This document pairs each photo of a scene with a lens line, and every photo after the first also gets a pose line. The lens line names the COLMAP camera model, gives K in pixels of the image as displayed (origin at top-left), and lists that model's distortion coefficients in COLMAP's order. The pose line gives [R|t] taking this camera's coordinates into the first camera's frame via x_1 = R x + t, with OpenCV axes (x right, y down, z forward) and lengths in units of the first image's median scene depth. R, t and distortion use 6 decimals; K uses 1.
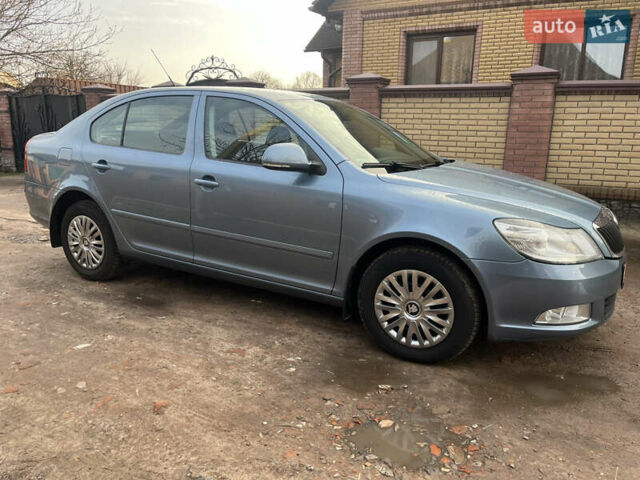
lens RADIAL K [[484.2, 0, 316.6], [0, 484.2, 241.8], [0, 0, 1]] dist [0.080806, -0.112510]
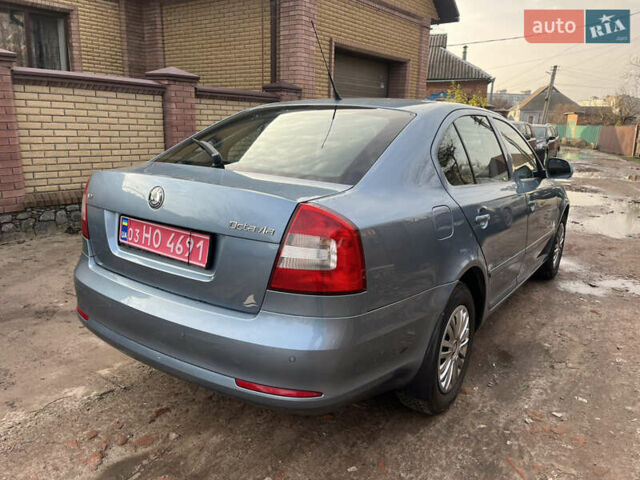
lens RADIAL K [[483.2, 0, 322.9], [0, 483.2, 242.6], [0, 0, 1]] dist [0.085074, -0.112958]
pose [[0.088710, -0.251753, 0.963717, -1.069834], [0.209870, 0.950535, 0.228992, -0.308096], [-0.973697, 0.181941, 0.137157, 1.077931]]
